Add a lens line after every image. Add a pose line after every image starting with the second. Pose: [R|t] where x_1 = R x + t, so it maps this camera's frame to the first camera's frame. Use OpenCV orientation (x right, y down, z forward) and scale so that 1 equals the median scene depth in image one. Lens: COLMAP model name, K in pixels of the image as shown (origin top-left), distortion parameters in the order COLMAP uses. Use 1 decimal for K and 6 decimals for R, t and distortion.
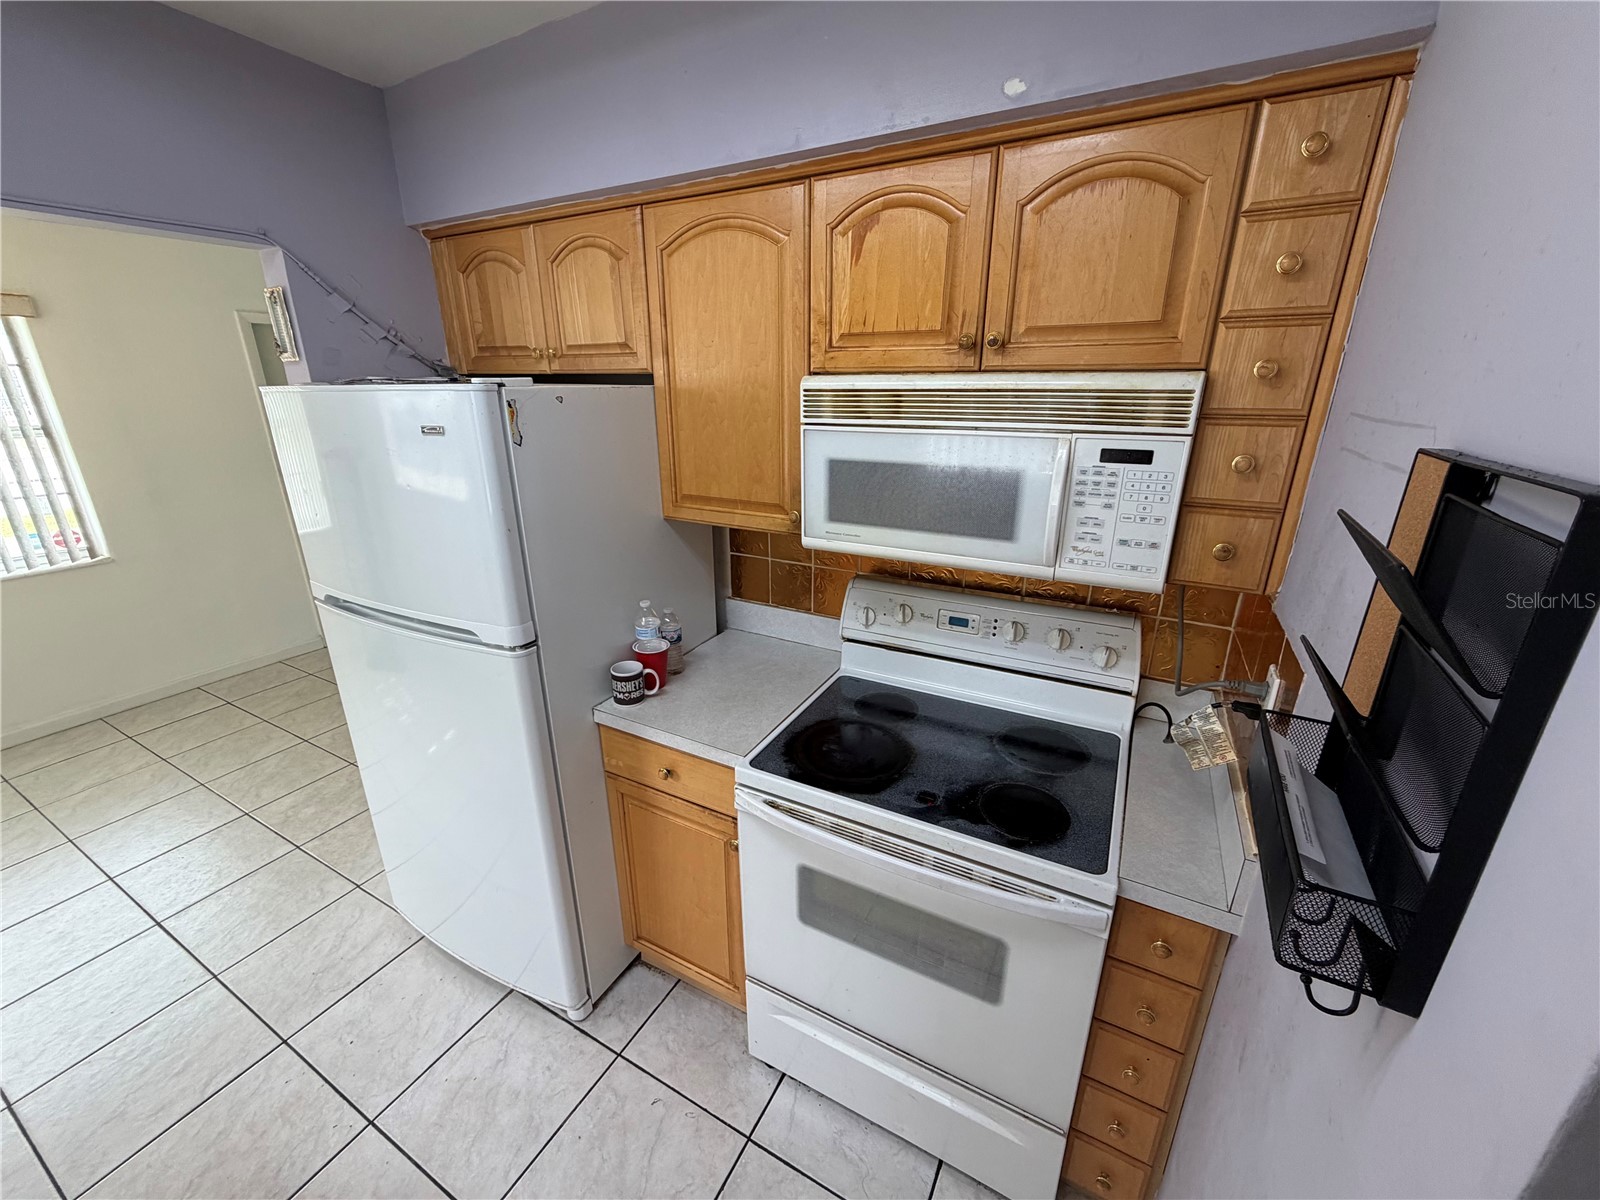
lens RADIAL K [[637.1, 0, 795.4], [0, 637.1, 601.6], [0, 0, 1]] dist [-0.002839, 0.000575]
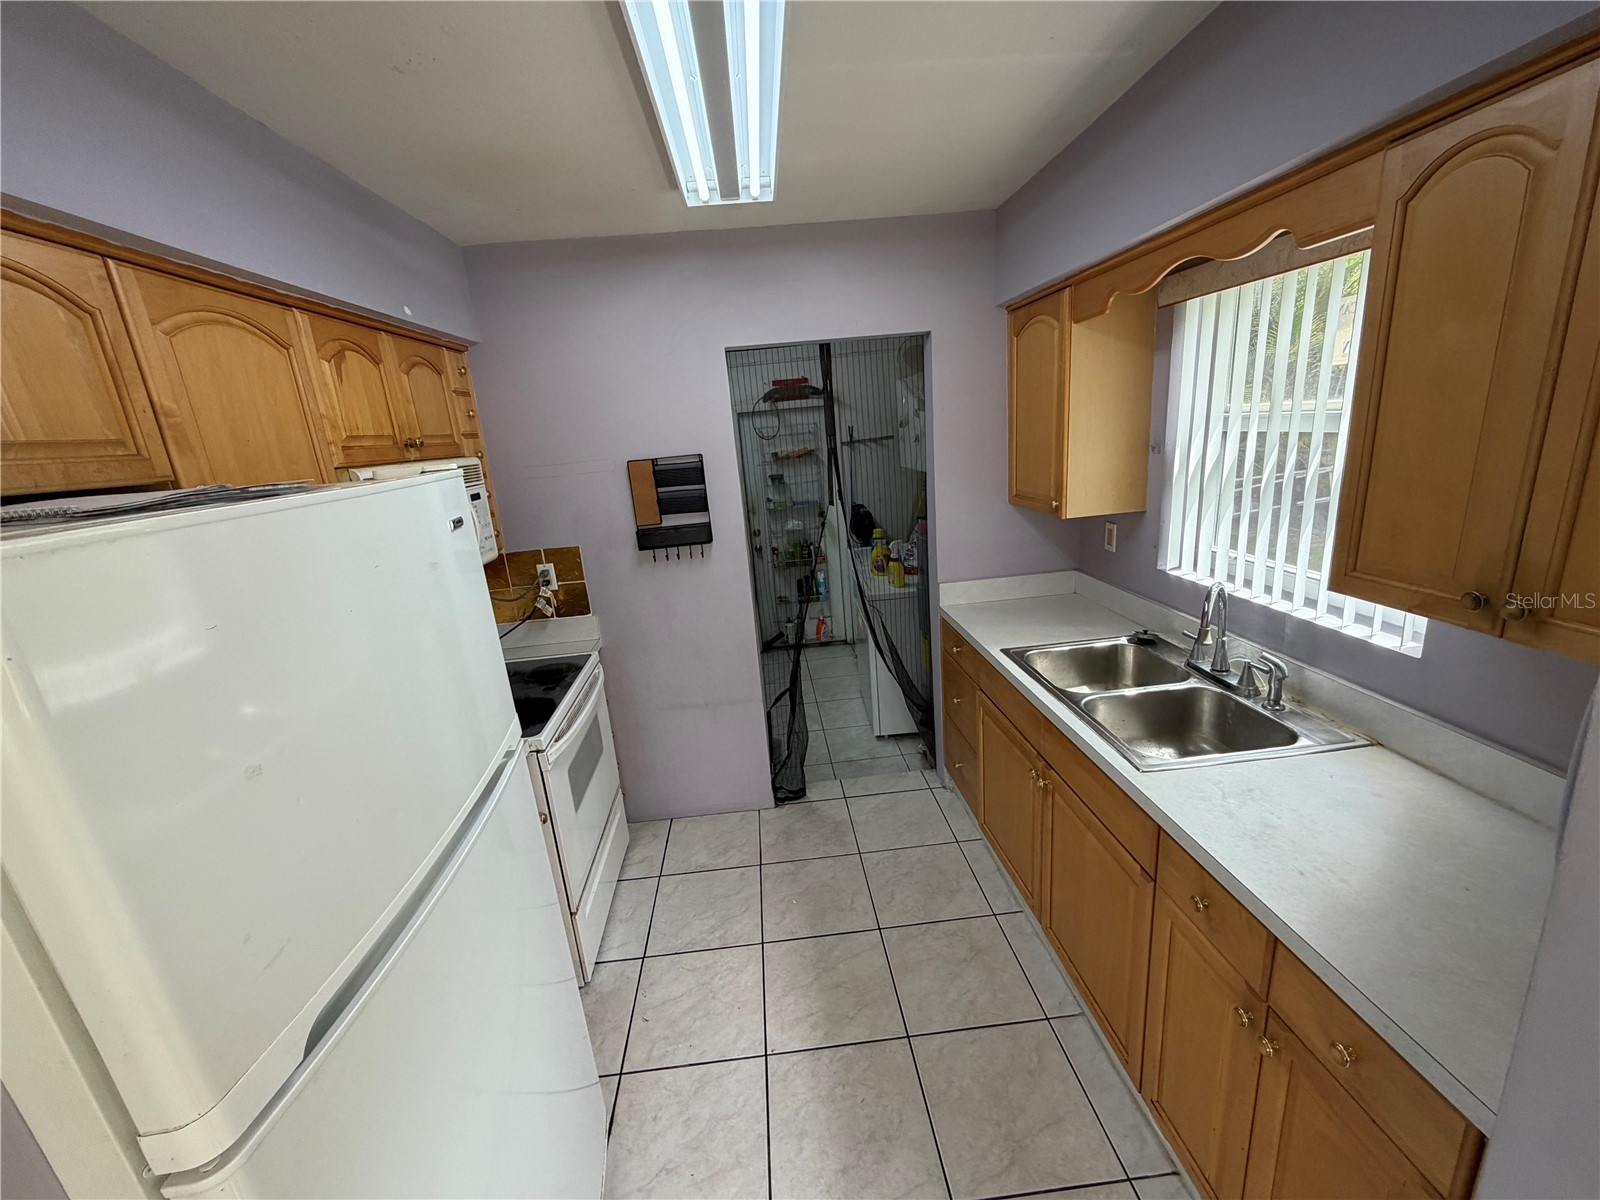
lens RADIAL K [[637.1, 0, 800.9], [0, 637.1, 602.7], [0, 0, 1]] dist [-0.002839, 0.000575]
pose [[-0.548246, -0.174441, 0.817922, -1.009137], [0.353759, 0.837829, 0.415808, -0.240896], [-0.757813, 0.517313, -0.397626, 0.678932]]
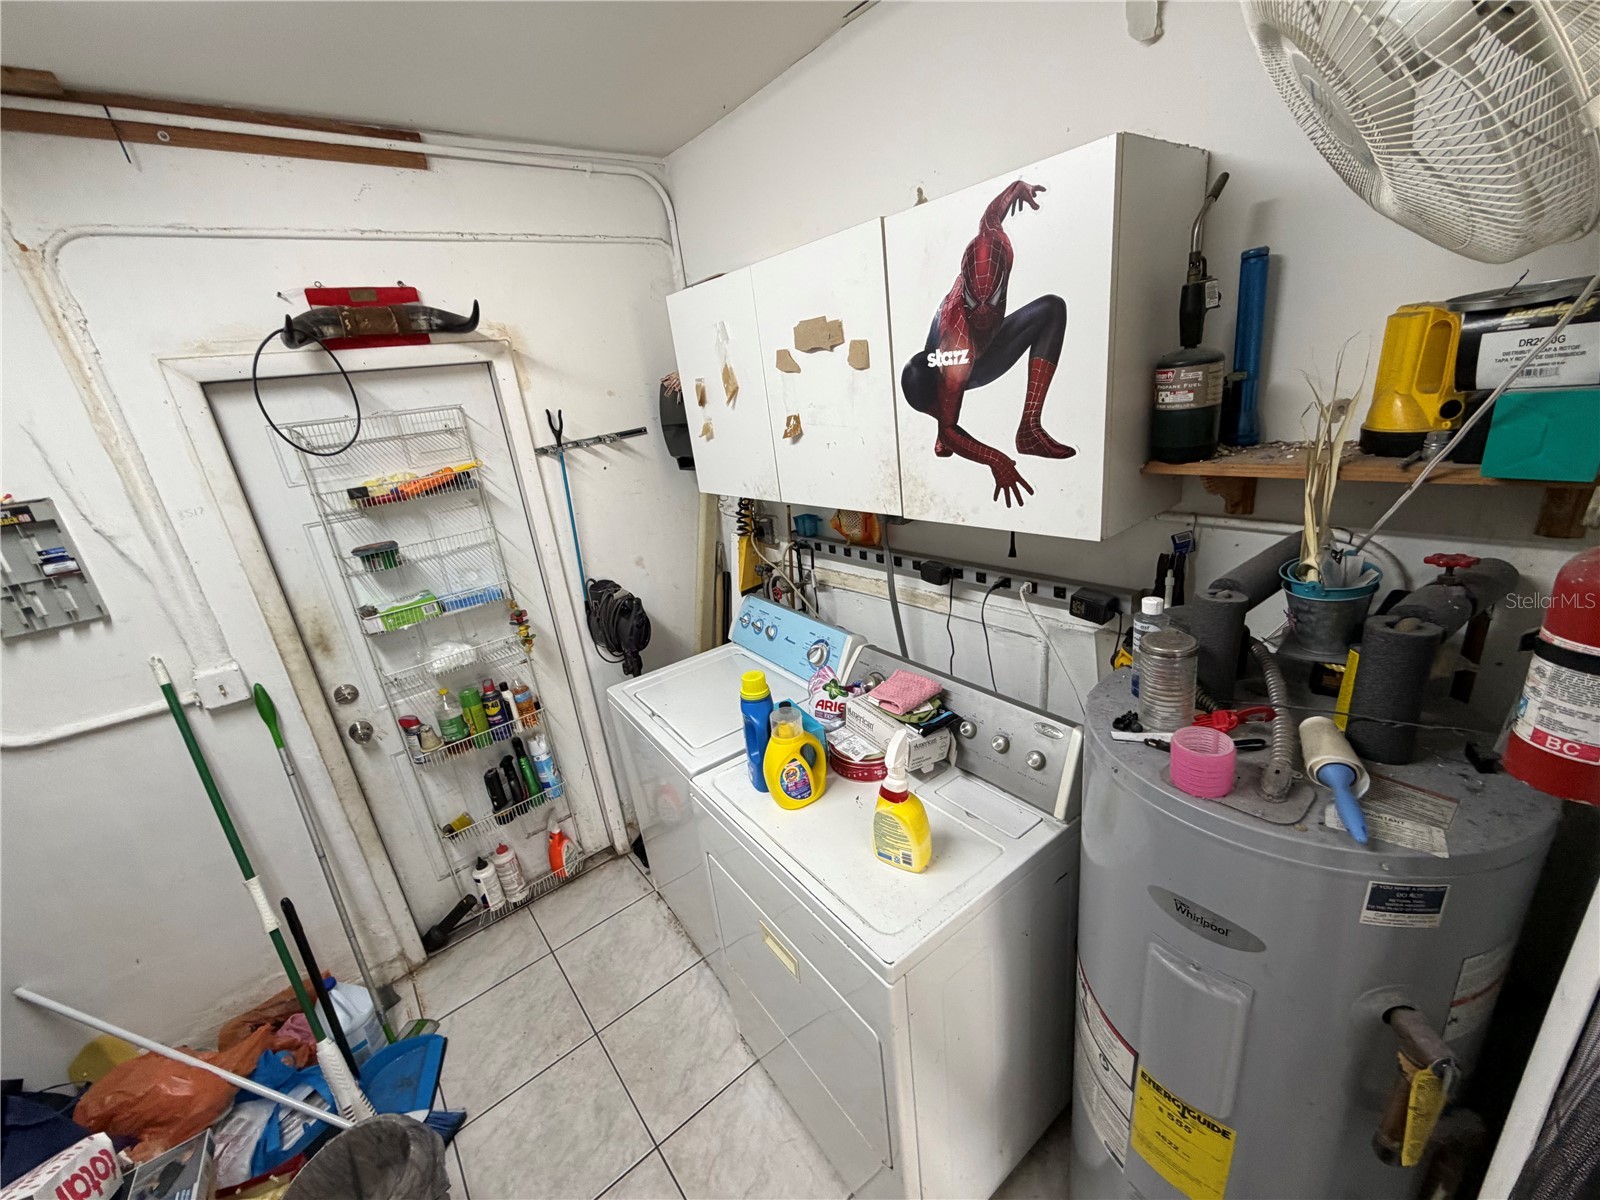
lens RADIAL K [[637.1, 0, 787.6], [0, 637.1, 603.5], [0, 0, 1]] dist [-0.002839, 0.000575]
pose [[-0.920035, -0.023607, 0.391124, -0.495034], [0.233101, 0.769370, 0.594755, -0.146001], [-0.314960, 0.638367, -0.702345, 0.409753]]
